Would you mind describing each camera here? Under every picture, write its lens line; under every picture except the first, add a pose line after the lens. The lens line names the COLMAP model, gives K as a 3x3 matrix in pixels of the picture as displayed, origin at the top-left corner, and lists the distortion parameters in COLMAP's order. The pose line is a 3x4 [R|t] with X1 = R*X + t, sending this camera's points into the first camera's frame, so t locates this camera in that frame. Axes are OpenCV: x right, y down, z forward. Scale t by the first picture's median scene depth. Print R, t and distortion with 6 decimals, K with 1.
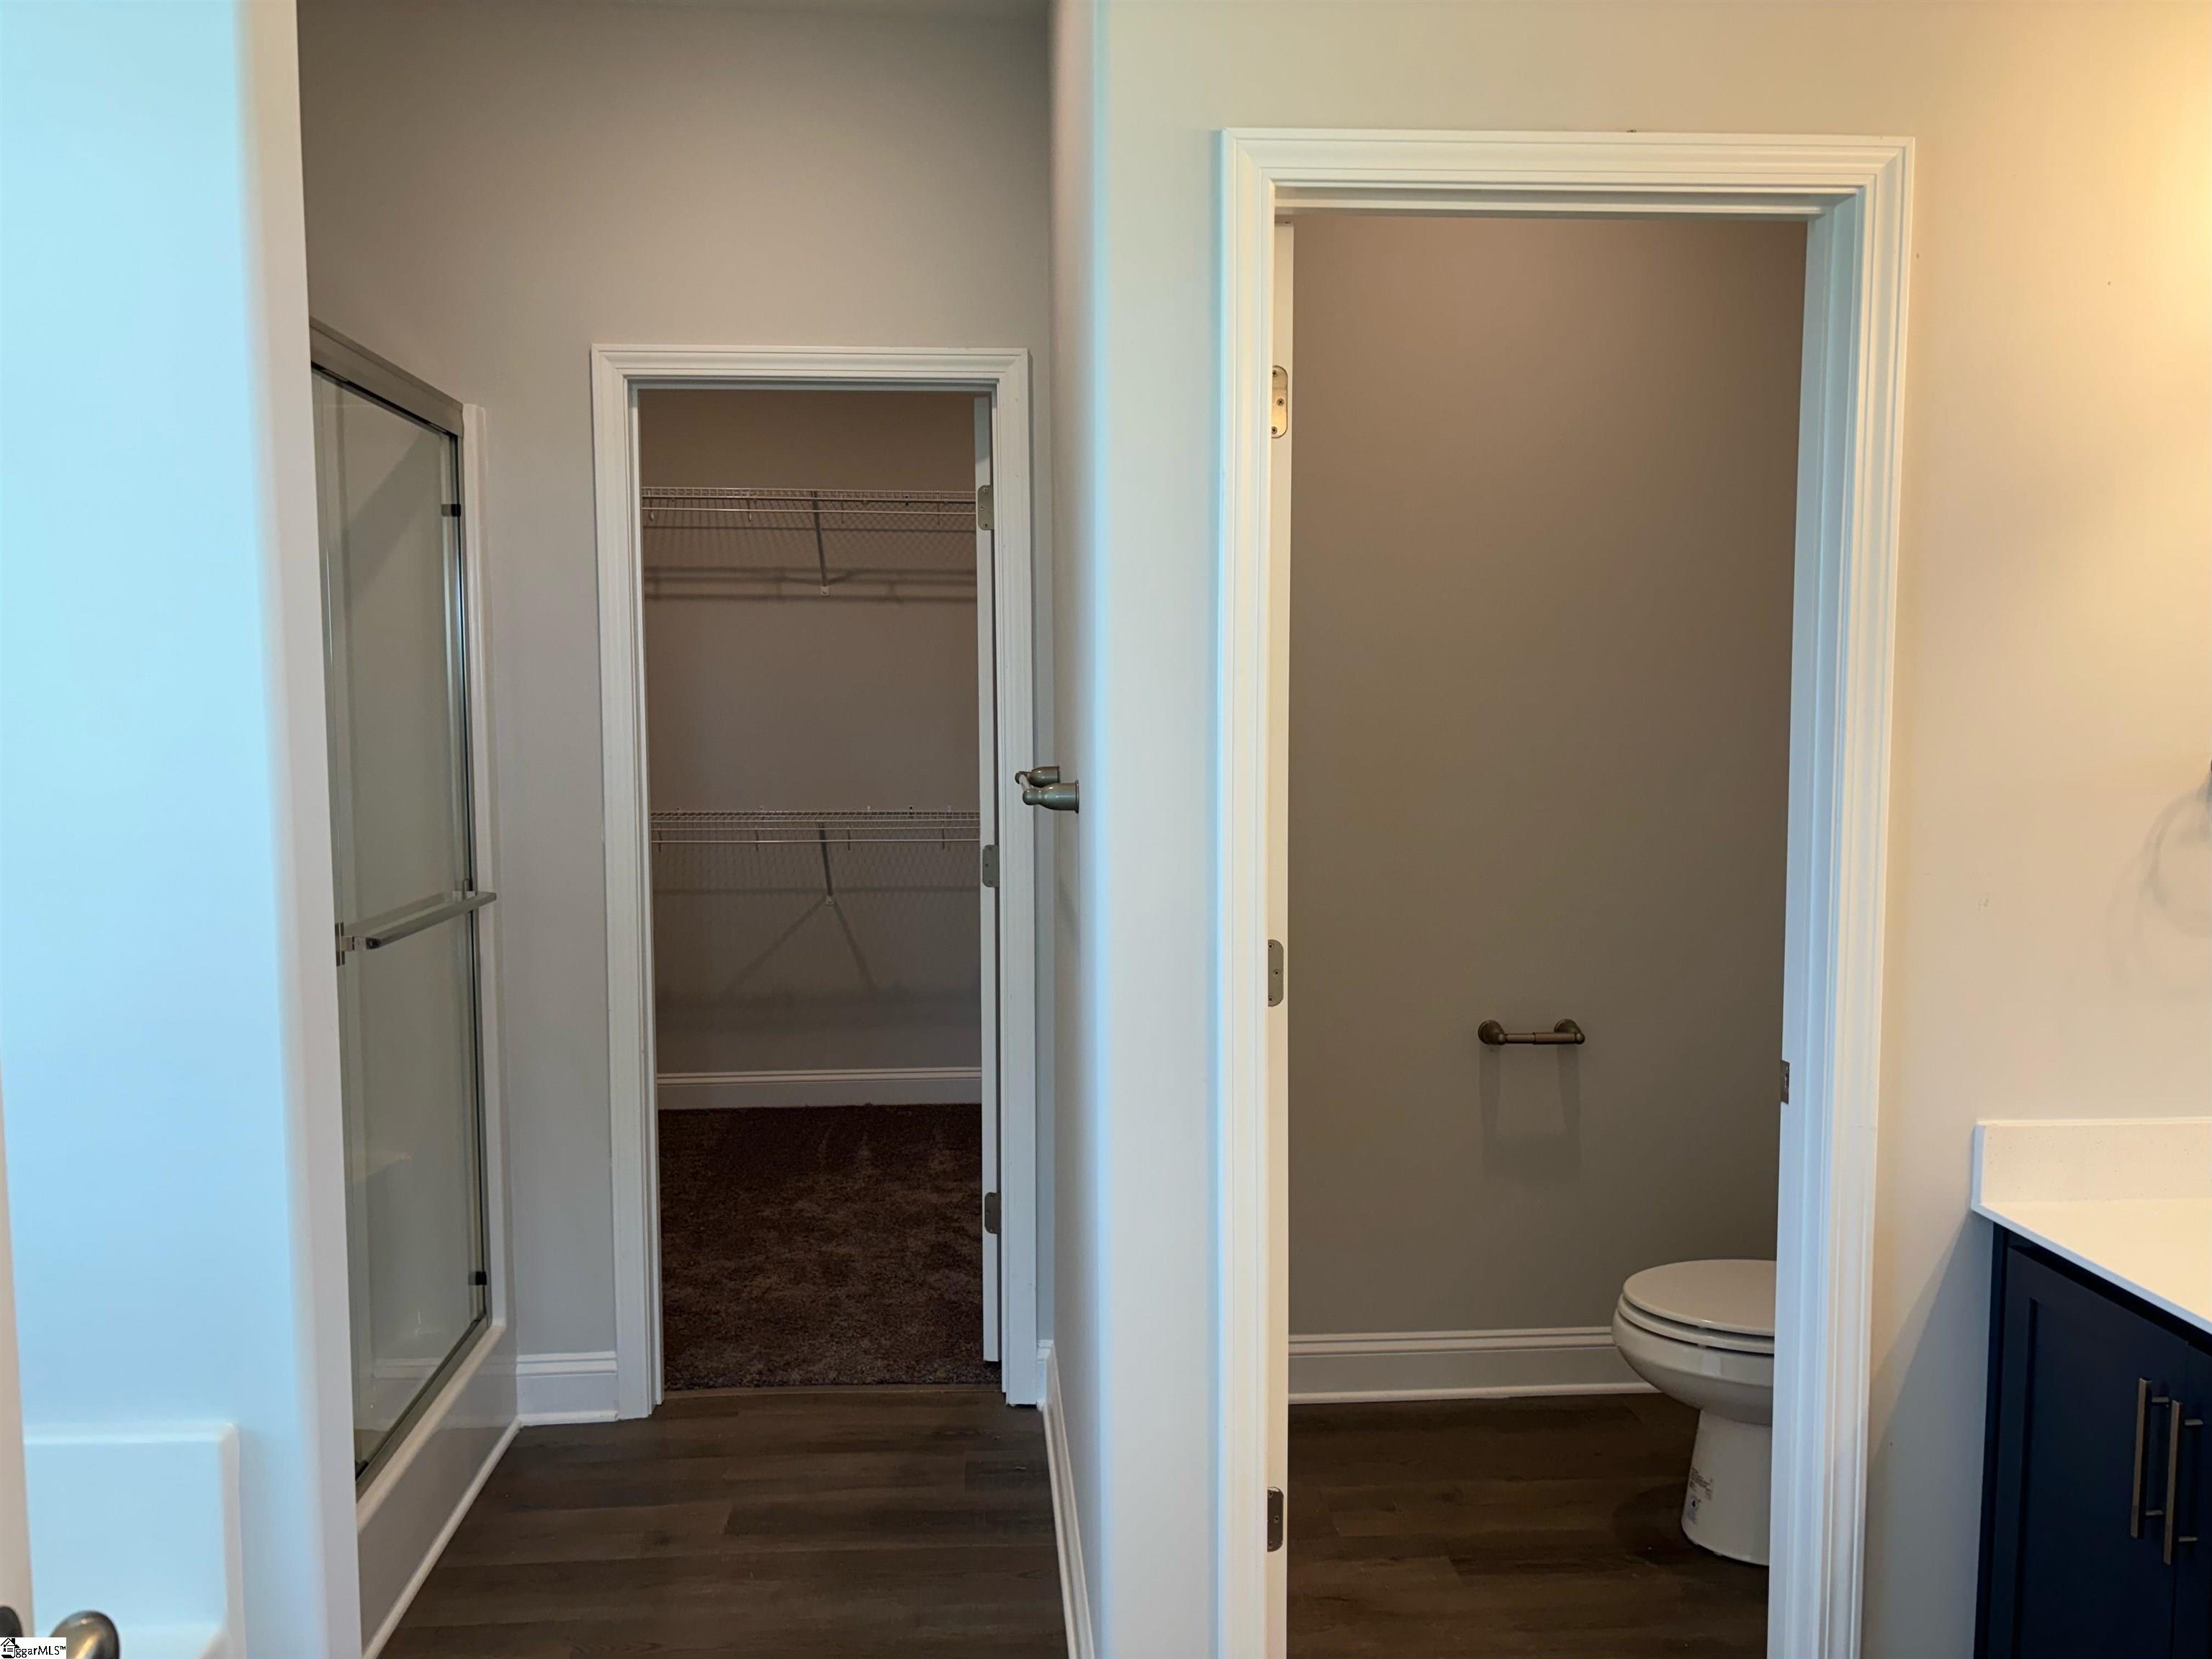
lens RADIAL K [[1654.0, 0, 1099.6], [0, 1654.0, 836.9], [0, 0, 1]] dist [0.046312, -0.046798]
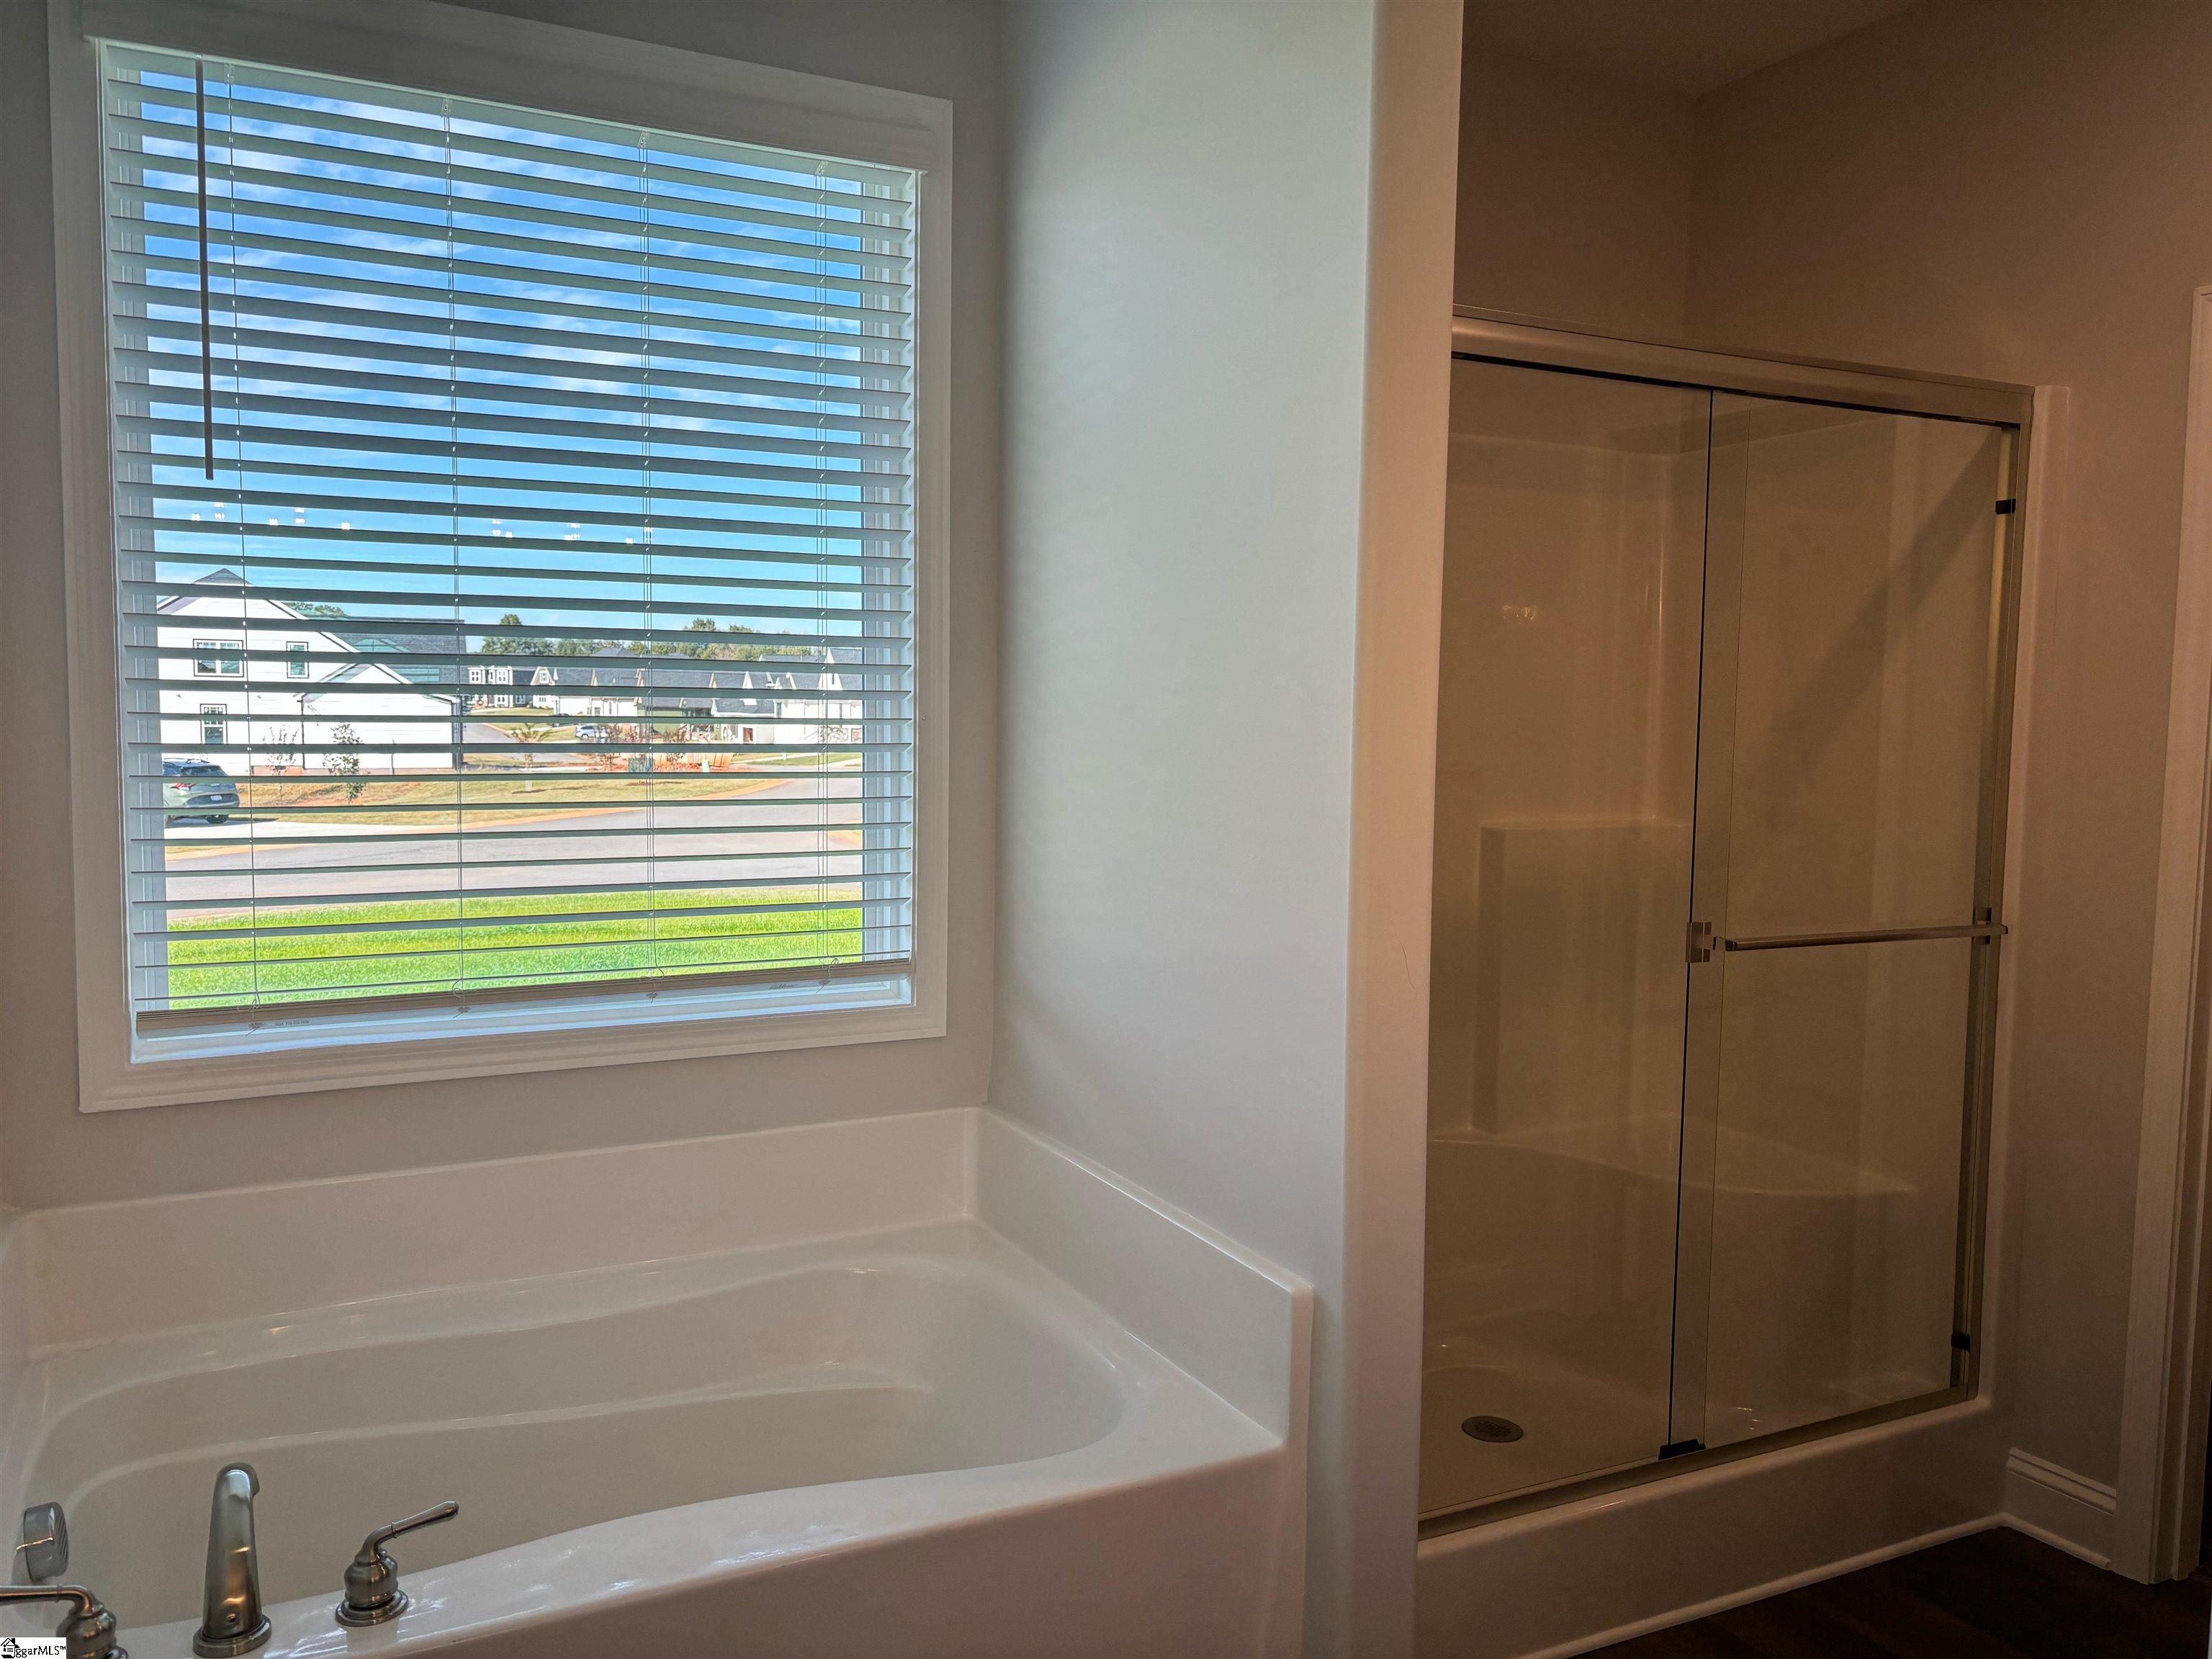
lens RADIAL K [[1654.0, 0, 1098.4], [0, 1654.0, 831.5], [0, 0, 1]] dist [0.046312, -0.046798]
pose [[0.382313, 0.063807, -0.921827, 0.272411], [-0.084080, 0.995877, 0.034062, -0.006526], [0.920200, 0.064485, 0.386102, 0.186053]]
